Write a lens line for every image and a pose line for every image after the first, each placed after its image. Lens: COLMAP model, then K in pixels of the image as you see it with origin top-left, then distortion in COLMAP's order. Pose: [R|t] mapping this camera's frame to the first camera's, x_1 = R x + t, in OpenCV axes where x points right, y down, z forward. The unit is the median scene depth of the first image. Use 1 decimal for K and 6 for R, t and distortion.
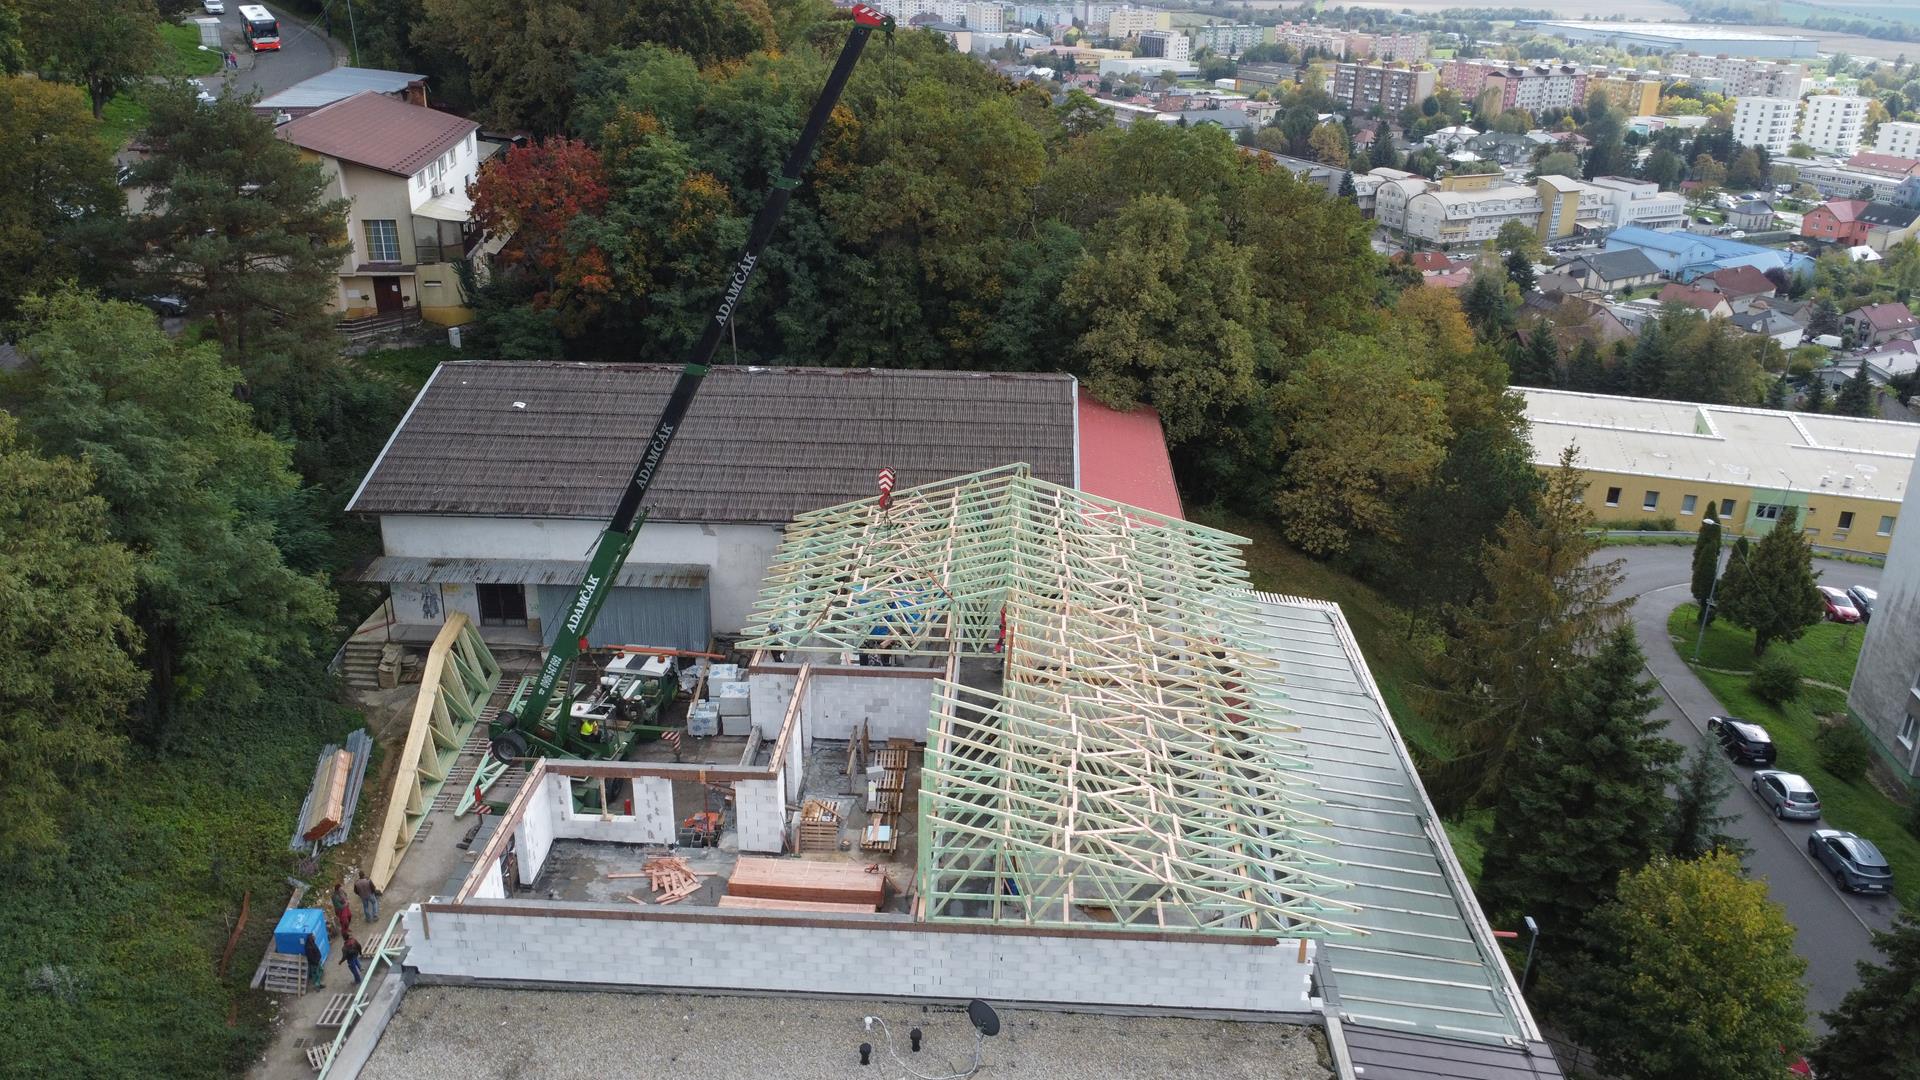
lens RADIAL K [[1437.3, 0, 968.4], [0, 1437.3, 532.2], [0, 0, 1]] dist [0.000069, 0.001612]
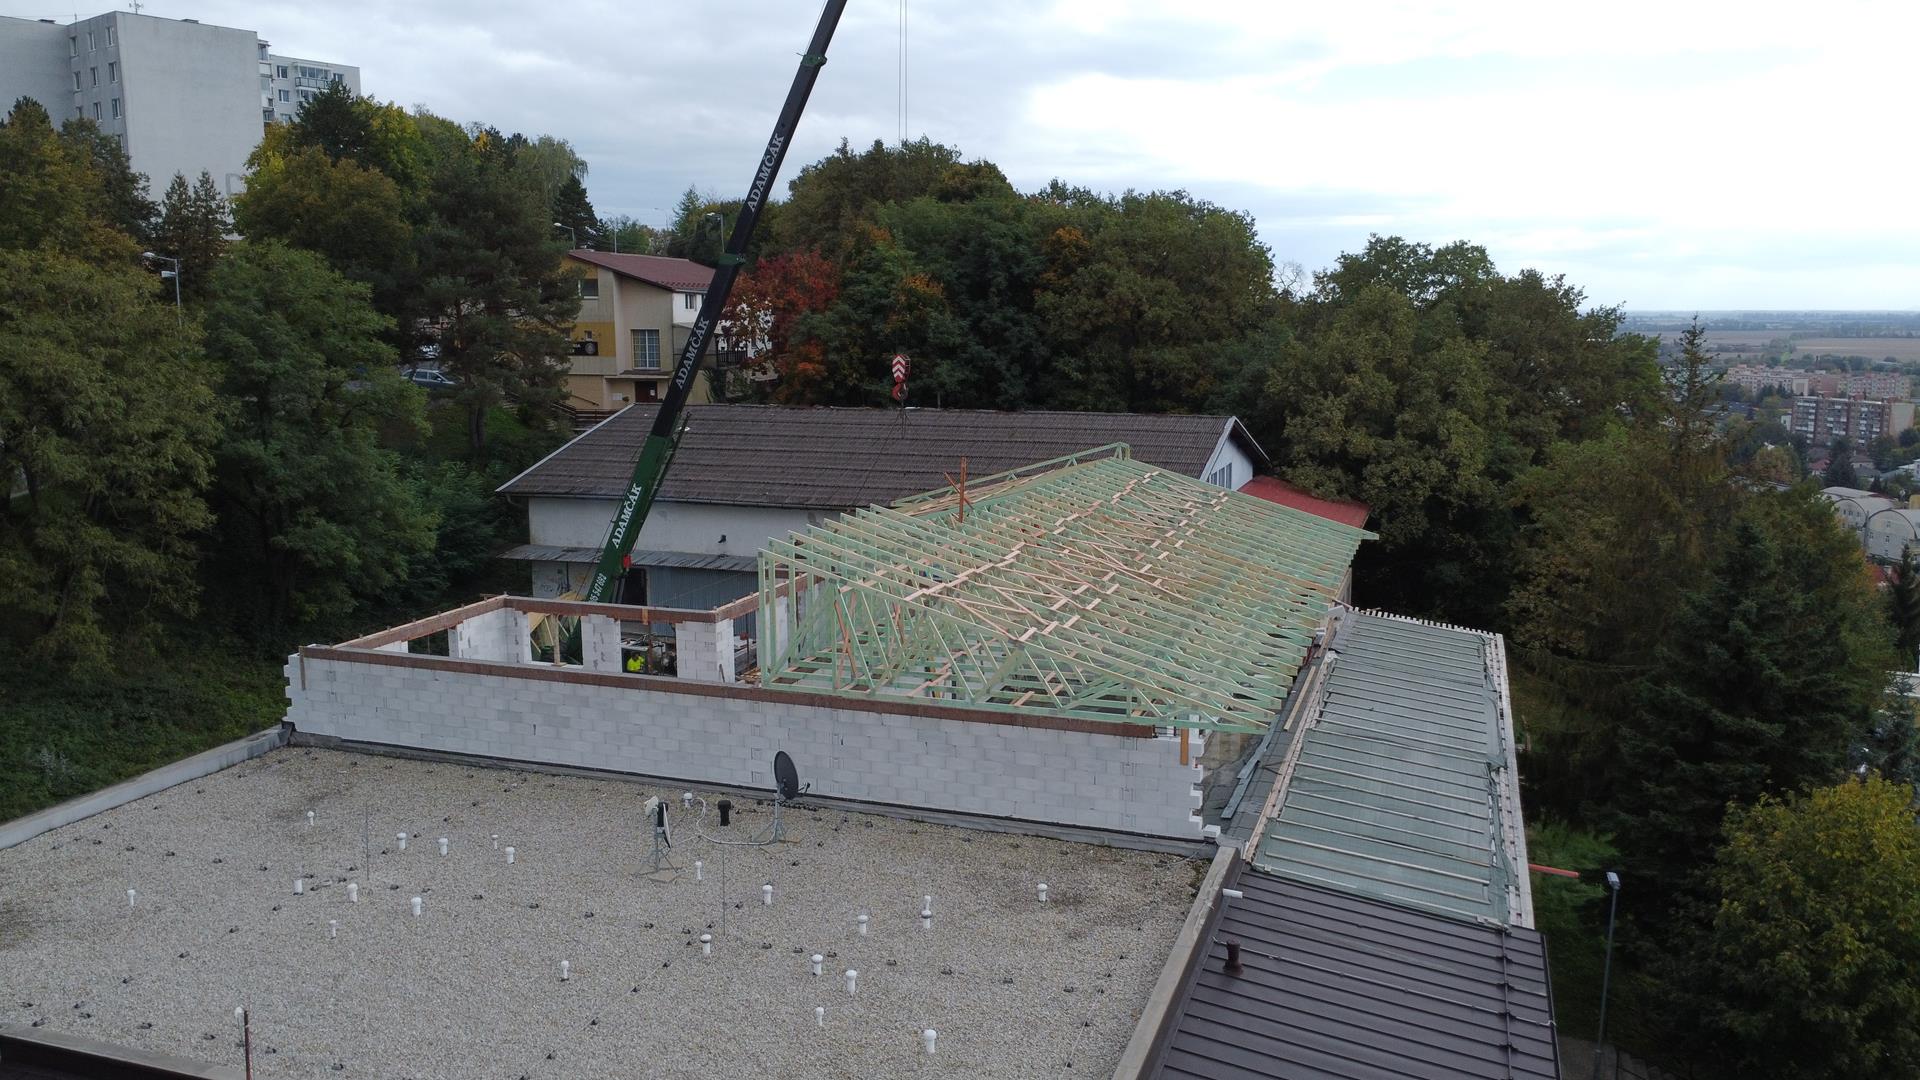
lens RADIAL K [[1438.4, 0, 968.2], [0, 1438.4, 529.9], [0, 0, 1]] dist [-0.001123, 0.004849]
pose [[0.957474, 0.025689, -0.287374, 0.167981], [-0.093250, 0.970125, -0.223968, 0.177953], [0.273035, 0.241241, 0.931265, 0.093303]]
